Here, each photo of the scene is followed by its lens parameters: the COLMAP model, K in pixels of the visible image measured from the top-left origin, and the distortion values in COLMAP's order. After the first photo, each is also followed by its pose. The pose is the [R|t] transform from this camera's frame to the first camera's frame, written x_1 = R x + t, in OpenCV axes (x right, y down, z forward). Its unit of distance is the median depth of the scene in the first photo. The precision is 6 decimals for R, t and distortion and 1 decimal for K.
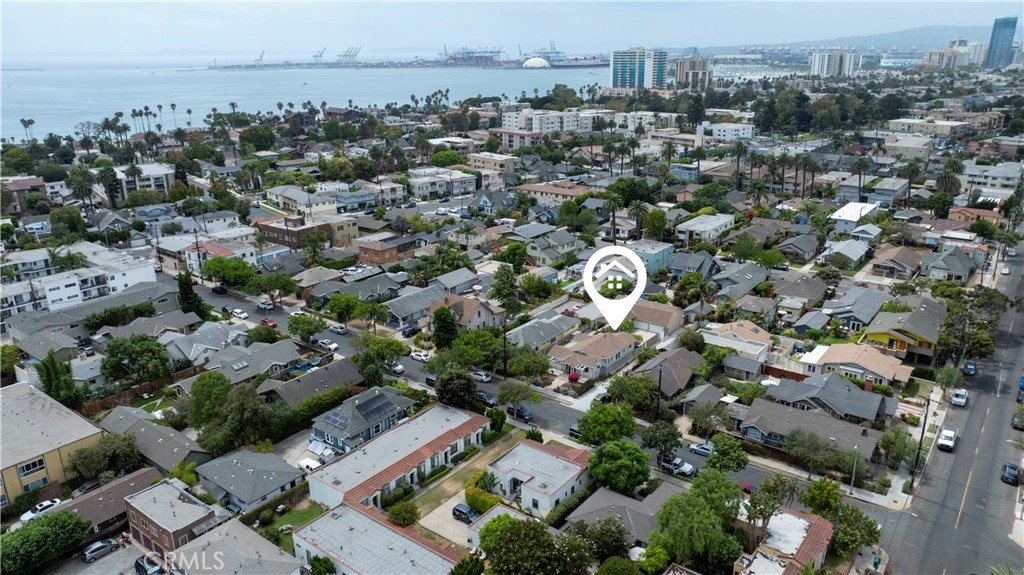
lens RADIAL K [[721.1, 0, 512.0], [0, 721.1, 287.5], [0, 0, 1]] dist [-0.015901, -0.000301]
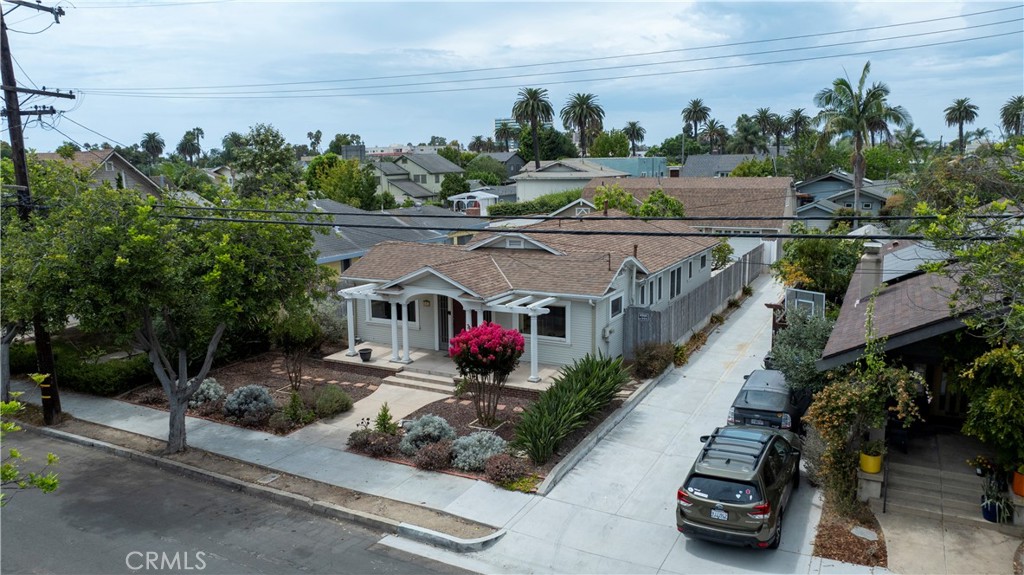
lens RADIAL K [[721.1, 0, 512.0], [0, 721.1, 287.5], [0, 0, 1]] dist [-0.015901, -0.000301]
pose [[0.986774, -0.030507, 0.159202, 0.066129], [0.053196, 0.988684, -0.140263, 0.131281], [-0.153122, 0.146877, 0.977231, 0.837452]]
